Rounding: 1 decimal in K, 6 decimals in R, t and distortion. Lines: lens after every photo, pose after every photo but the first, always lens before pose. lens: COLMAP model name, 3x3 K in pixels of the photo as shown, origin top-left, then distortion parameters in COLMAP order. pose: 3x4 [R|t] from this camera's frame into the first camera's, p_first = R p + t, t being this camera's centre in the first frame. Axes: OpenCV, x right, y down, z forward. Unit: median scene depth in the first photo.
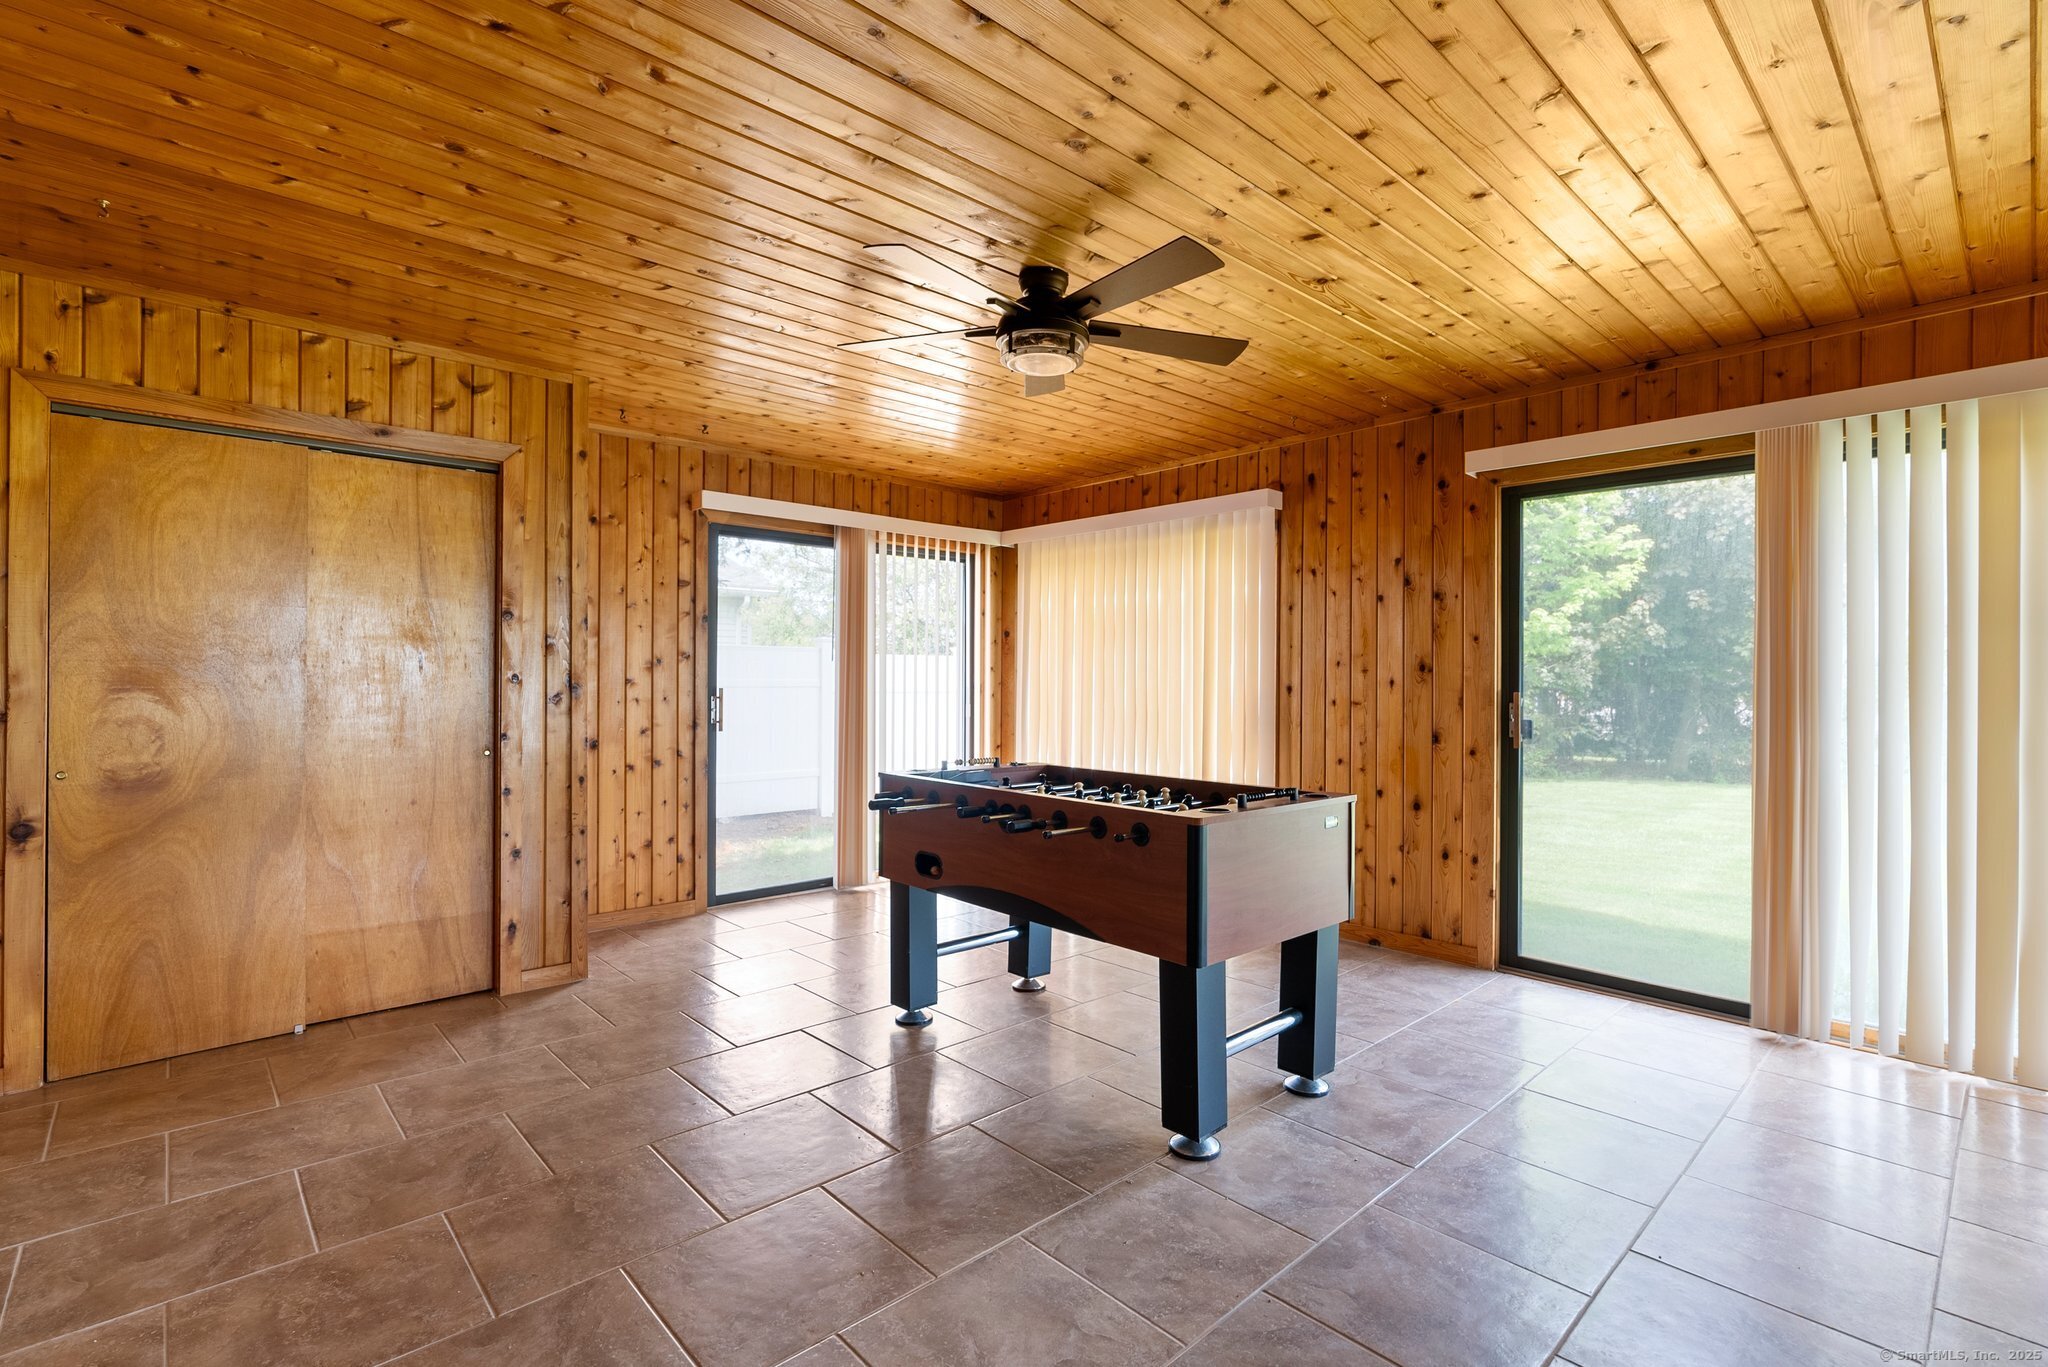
lens RADIAL K [[938.6, 0, 1024.7], [0, 938.6, 672.2], [0, 0, 1]] dist [-0.009090, 0.001563]
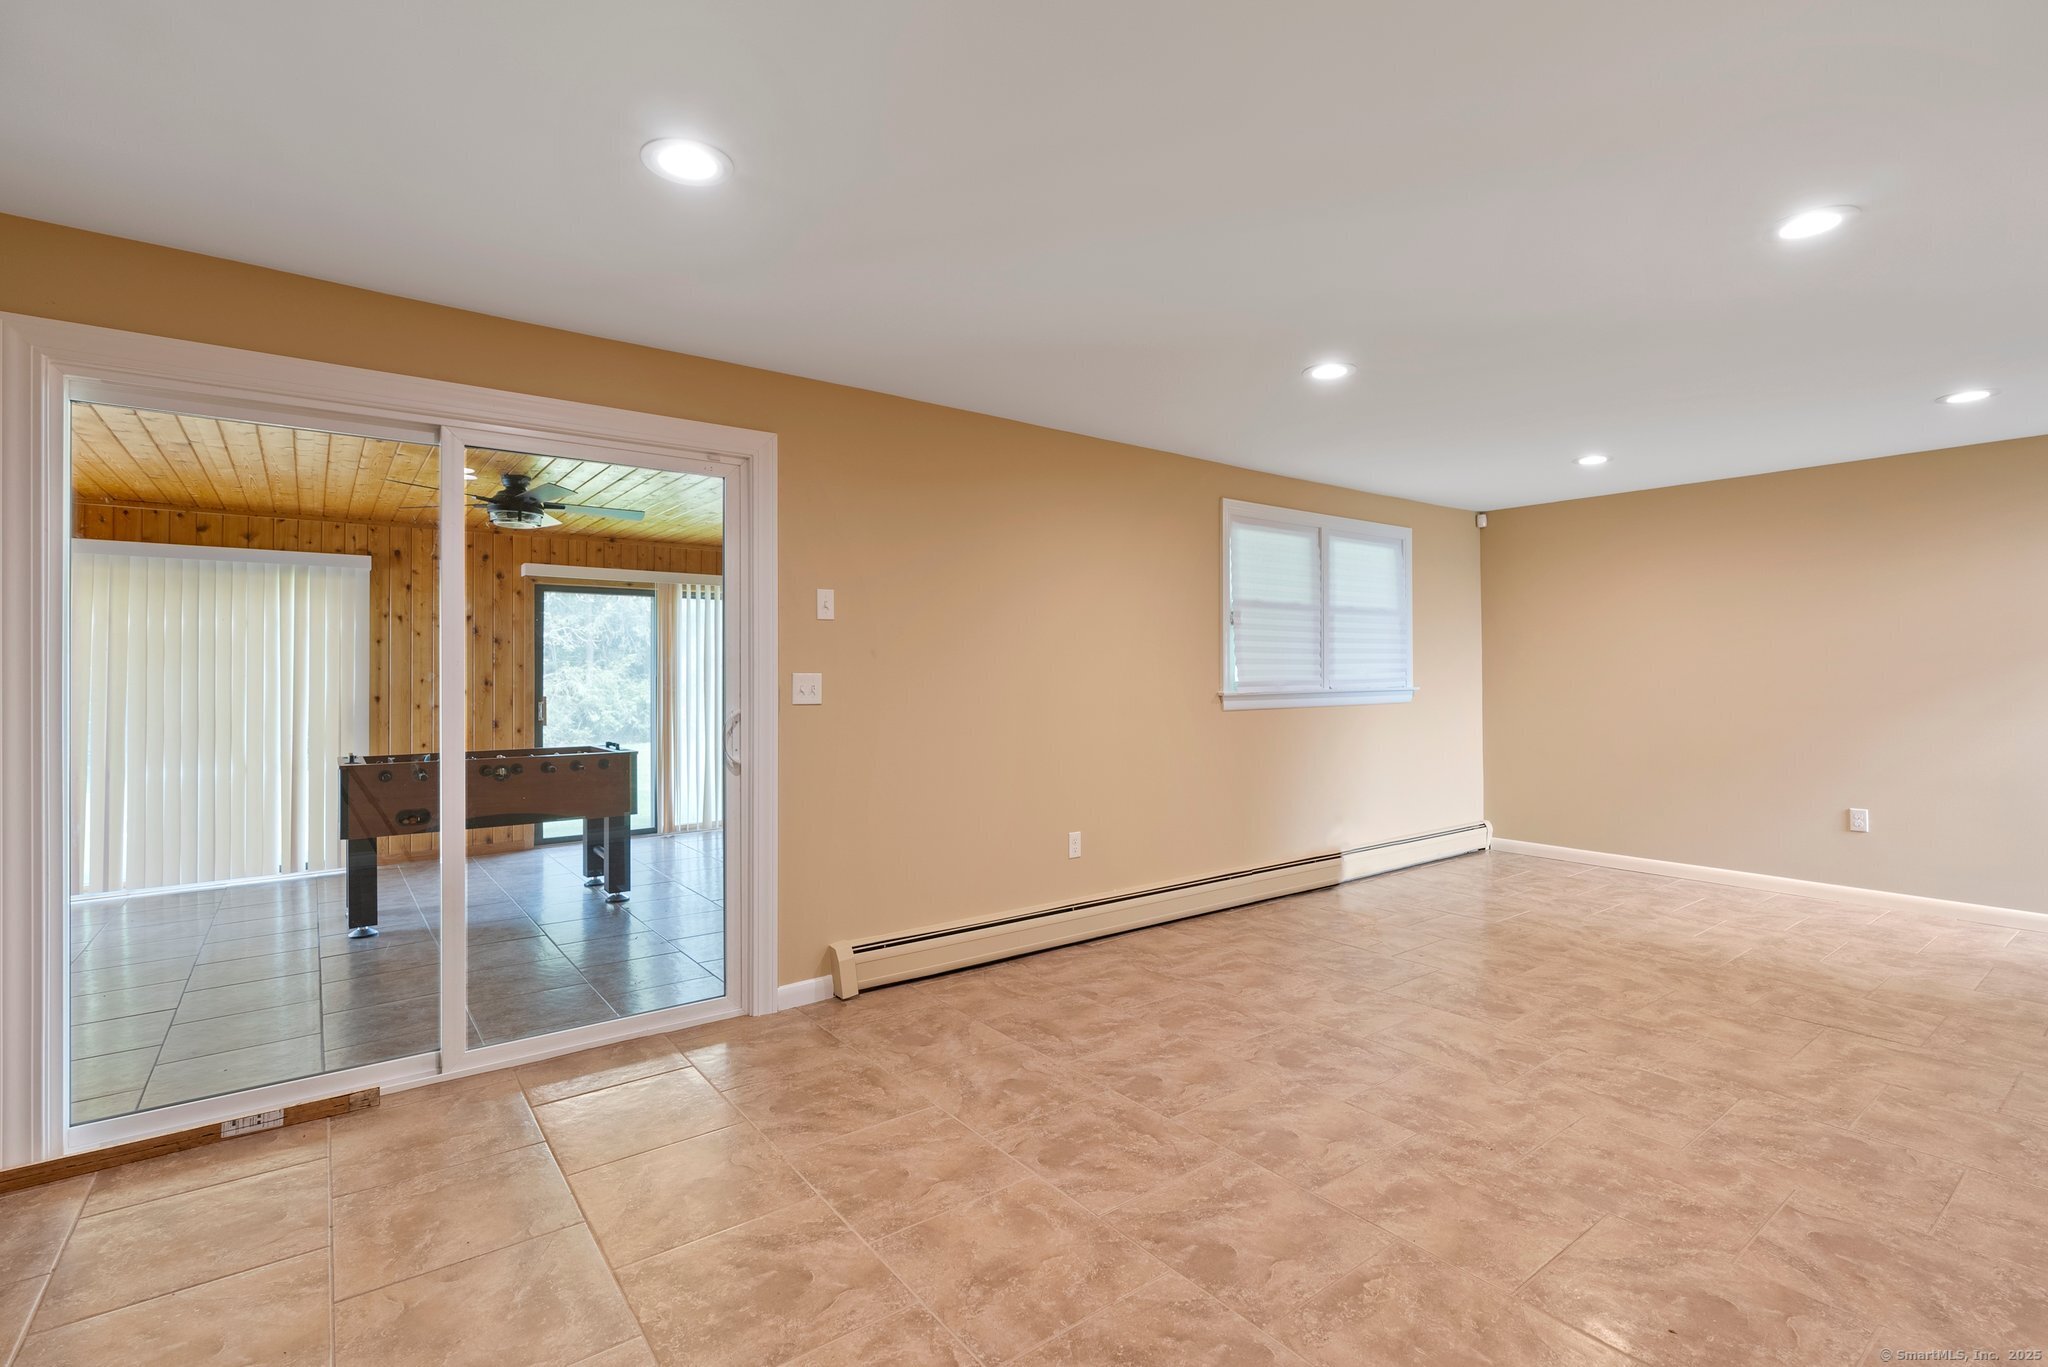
lens RADIAL K [[938.6, 0, 1024.1], [0, 938.6, 674.2], [0, 0, 1]] dist [-0.009090, 0.001563]
pose [[0.093457, -0.004053, 0.995615, -1.161786], [0.003430, 0.999987, 0.003749, -0.024018], [-0.995617, 0.003064, 0.093469, -0.112056]]
